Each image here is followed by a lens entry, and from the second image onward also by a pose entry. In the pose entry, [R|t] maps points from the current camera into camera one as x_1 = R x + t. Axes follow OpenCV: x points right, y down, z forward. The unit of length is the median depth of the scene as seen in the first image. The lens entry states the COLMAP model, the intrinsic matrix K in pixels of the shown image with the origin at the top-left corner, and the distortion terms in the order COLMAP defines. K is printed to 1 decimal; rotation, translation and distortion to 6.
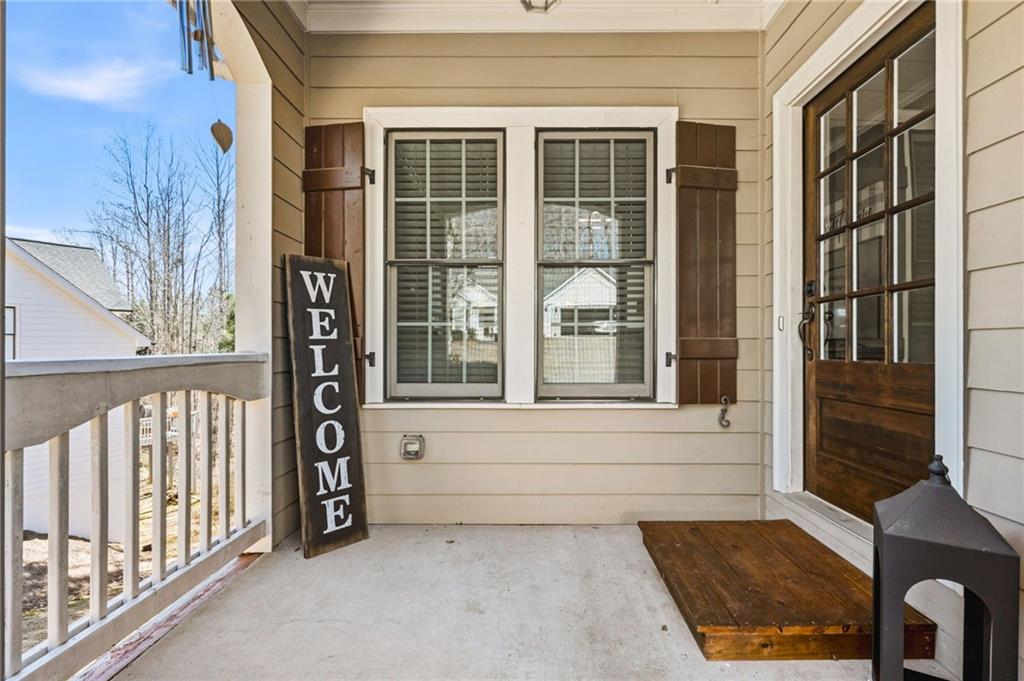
lens RADIAL K [[466.1, 0, 517.6], [0, 466.1, 344.4], [0, 0, 1]] dist [0.001399, 0.000421]
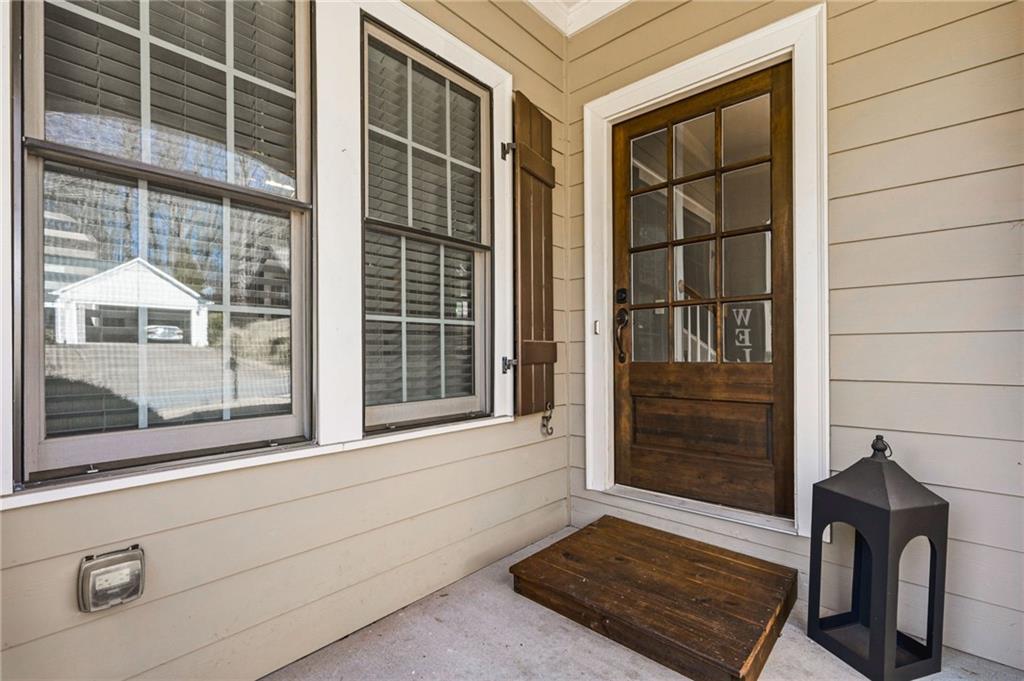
lens RADIAL K [[461.2, 0, 510.4], [0, 461.2, 350.8], [0, 0, 1]] dist [-0.000314, -0.000011]
pose [[0.664832, -0.003576, 0.746984, -0.306983], [0.002283, 0.999994, 0.002756, 0.003628], [-0.746989, -0.000126, 0.664836, 0.433517]]
